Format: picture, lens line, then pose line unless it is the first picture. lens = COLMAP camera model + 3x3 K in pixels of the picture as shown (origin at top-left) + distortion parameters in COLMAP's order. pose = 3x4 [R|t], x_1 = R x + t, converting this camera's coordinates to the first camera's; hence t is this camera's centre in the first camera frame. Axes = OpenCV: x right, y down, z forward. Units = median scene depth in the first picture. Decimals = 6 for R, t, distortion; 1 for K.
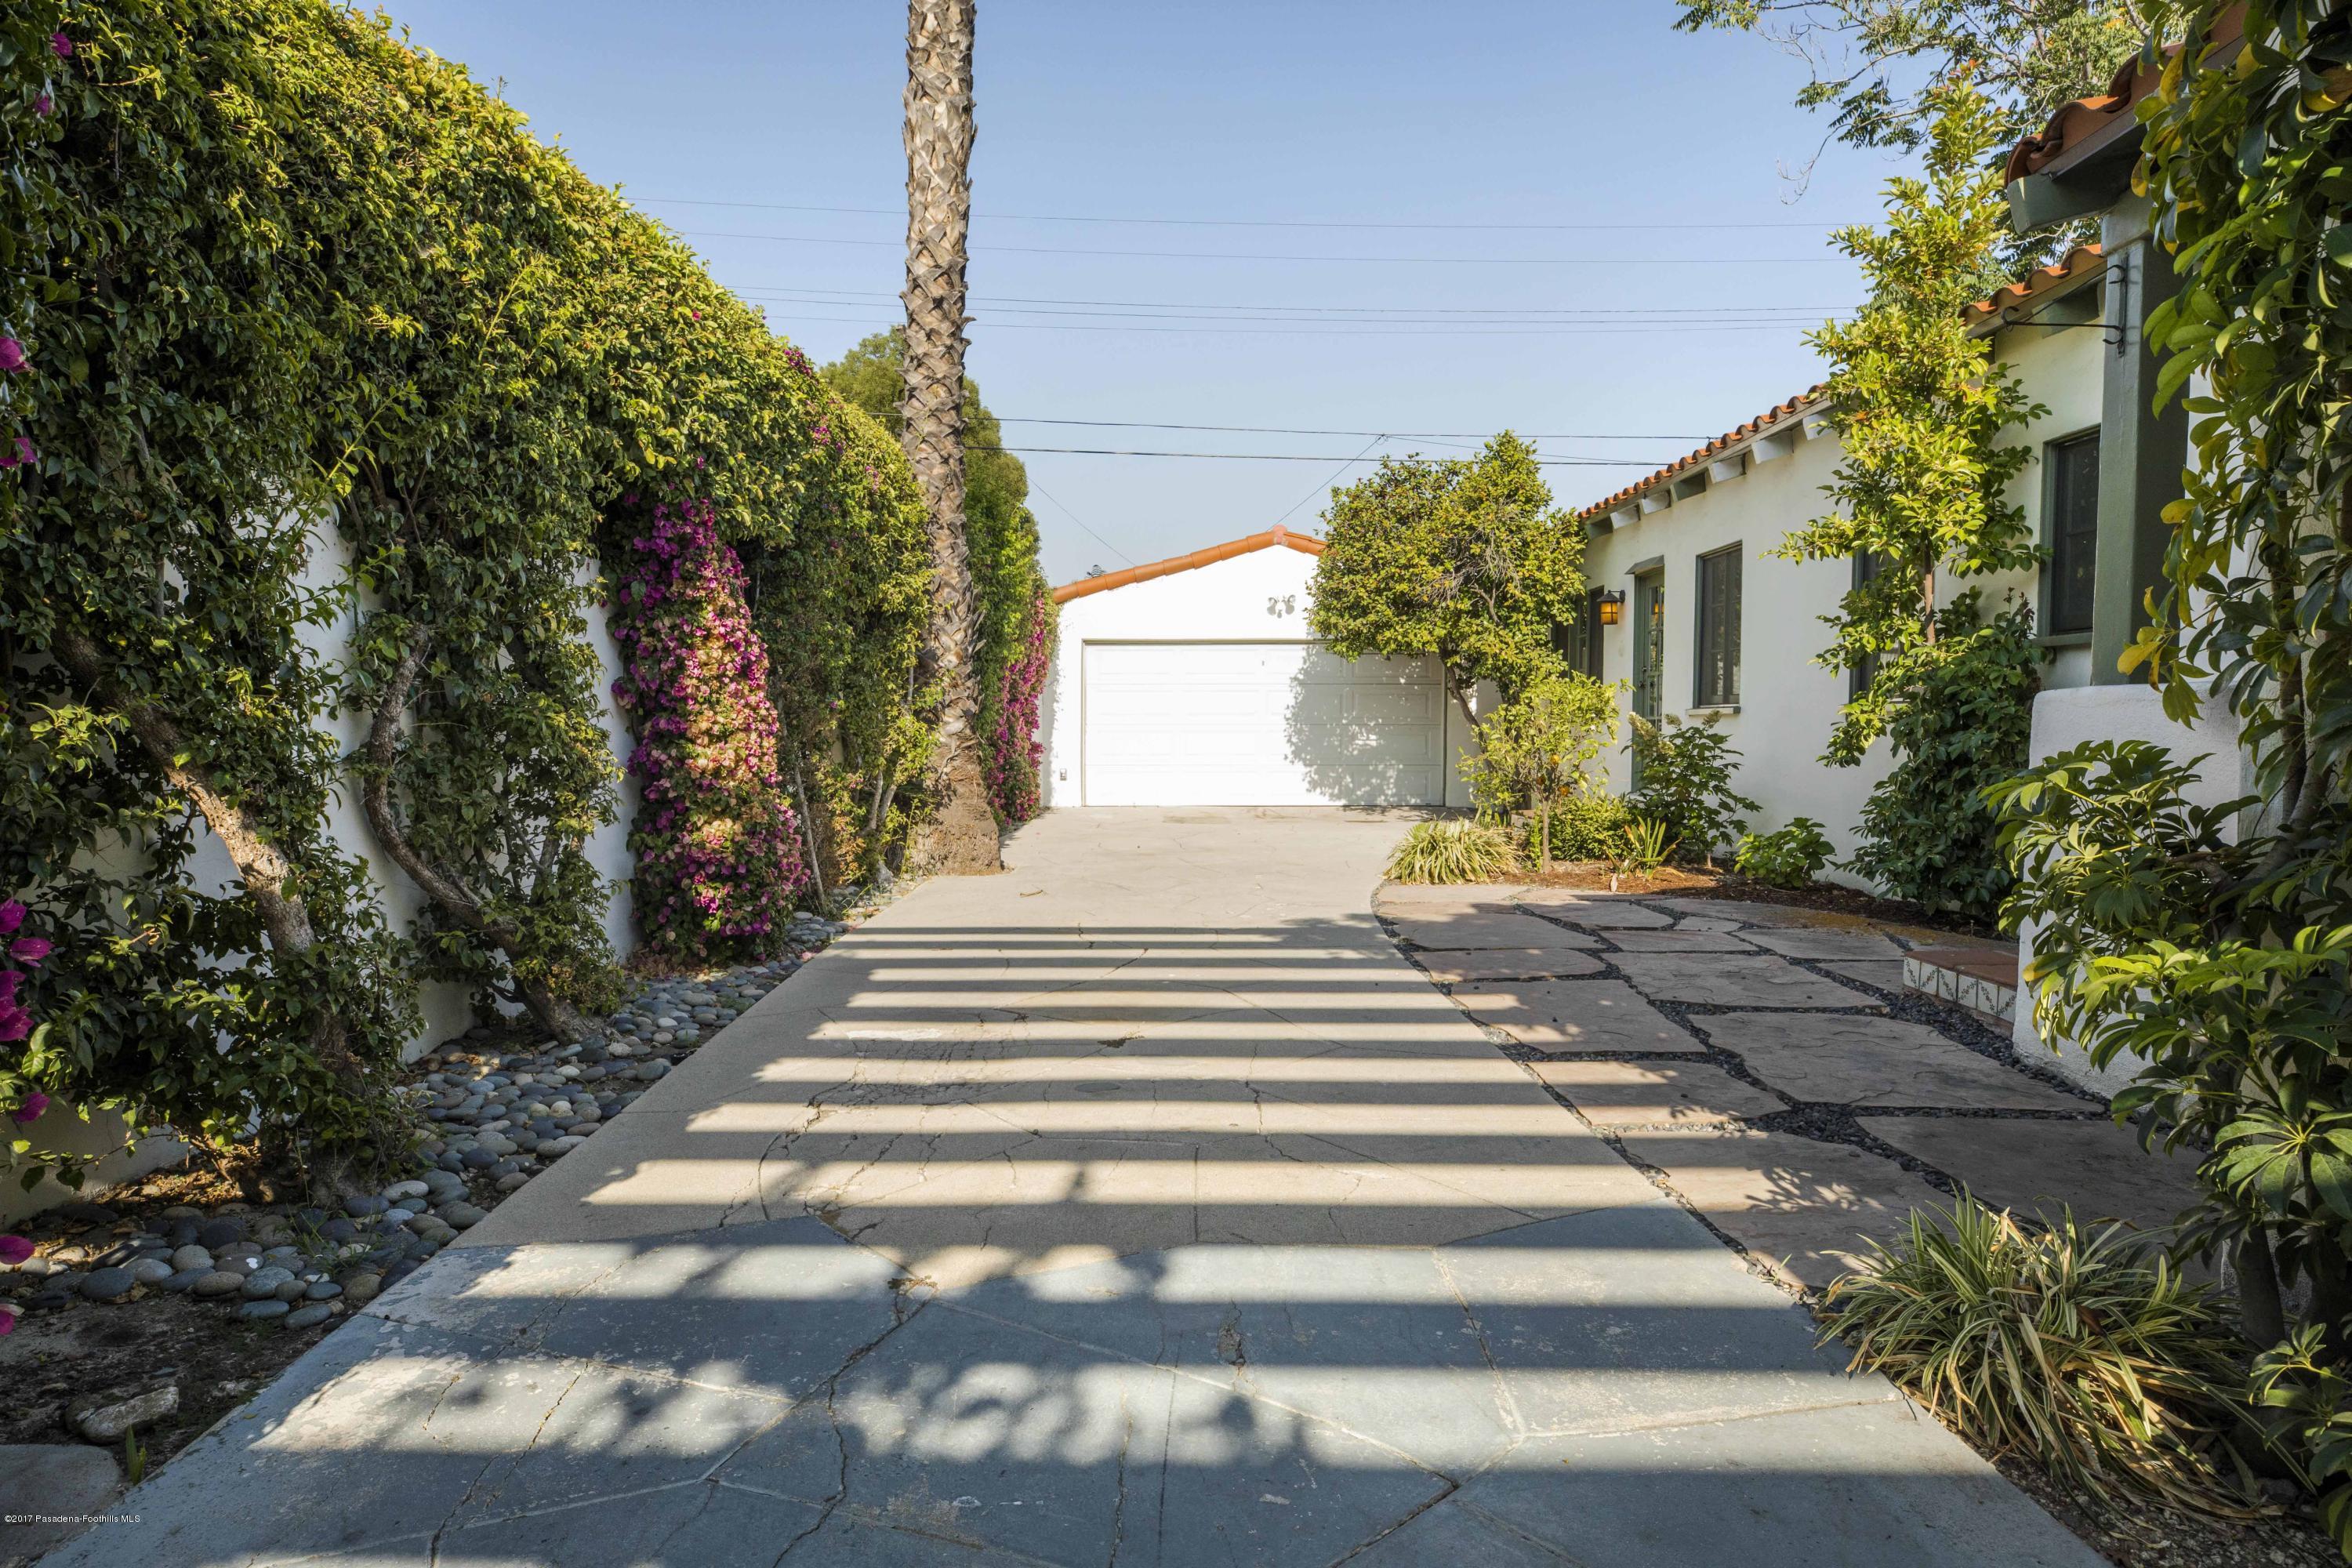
lens RADIAL K [[1439.3, 0, 1172.4], [0, 1439.3, 786.7], [0, 0, 1]] dist [0.004652, 0.002456]
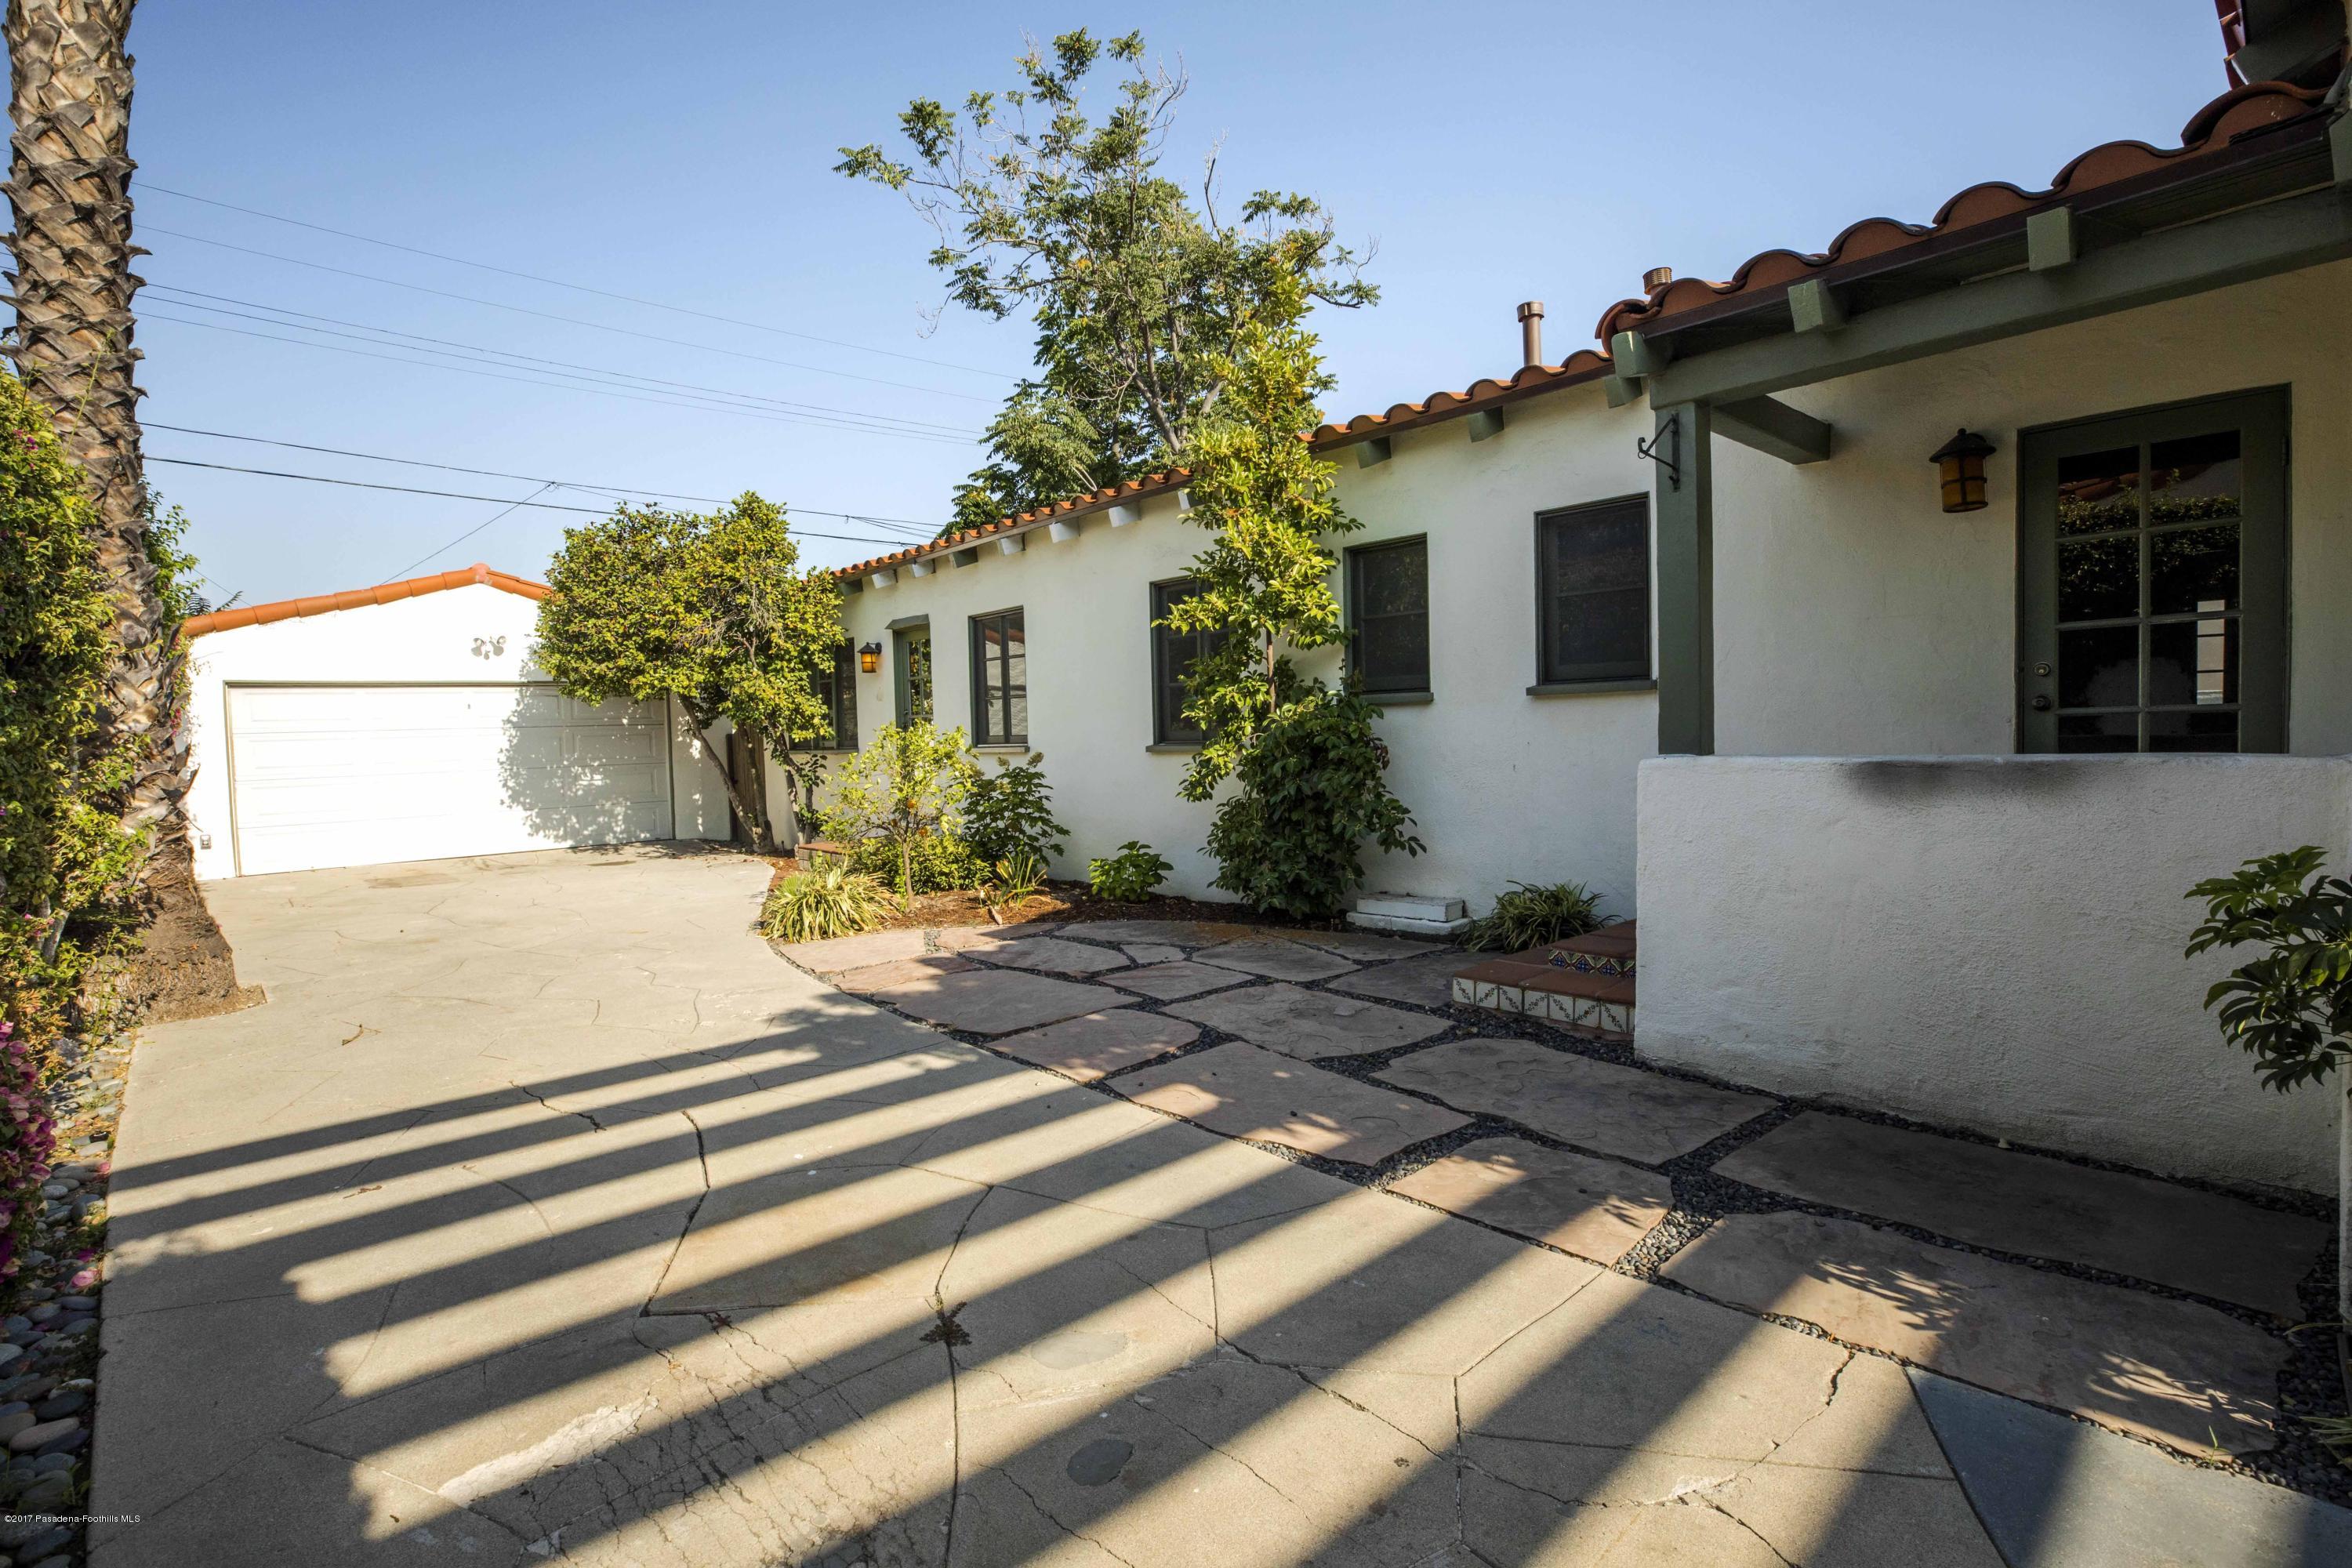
lens RADIAL K [[1103.0, 0, 1192.6], [0, 1103.0, 792.5], [0, 0, 1]] dist [-0.039646, 0.008887]
pose [[0.731743, -0.061594, 0.678792, -0.103705], [0.057235, 0.997944, 0.028855, -0.029476], [-0.679173, 0.017736, 0.733764, 0.197408]]
